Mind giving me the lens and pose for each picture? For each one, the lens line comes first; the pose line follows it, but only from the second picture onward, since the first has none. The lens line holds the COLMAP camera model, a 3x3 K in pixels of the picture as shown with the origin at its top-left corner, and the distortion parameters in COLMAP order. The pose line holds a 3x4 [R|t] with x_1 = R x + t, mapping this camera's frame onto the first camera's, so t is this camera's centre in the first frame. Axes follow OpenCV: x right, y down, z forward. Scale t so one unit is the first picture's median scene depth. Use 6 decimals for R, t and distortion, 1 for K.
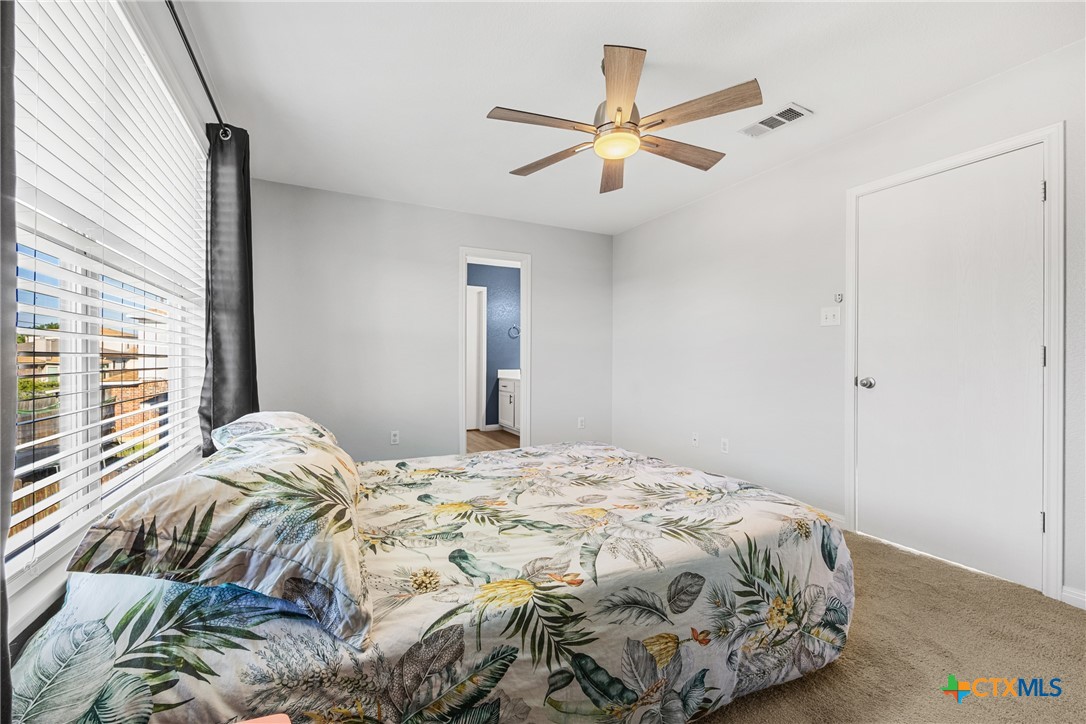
lens RADIAL K [[430.3, 0, 545.2], [0, 430.3, 358.6], [0, 0, 1]] dist [0.000496, 0.000329]
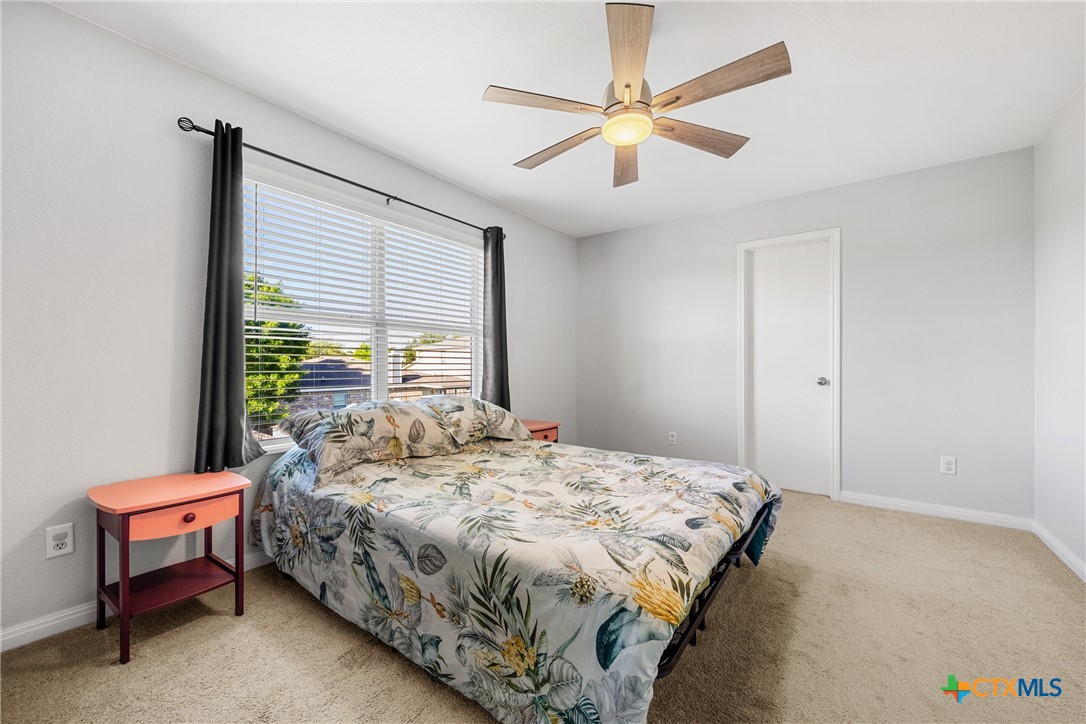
lens RADIAL K [[430.3, 0, 547.3], [0, 430.3, 364.8], [0, 0, 1]] dist [0.000496, 0.000329]
pose [[0.457253, -0.003574, -0.889330, 1.351331], [0.001301, 0.999994, -0.003350, 0.008436], [0.889336, 0.000374, 0.457255, 0.658562]]
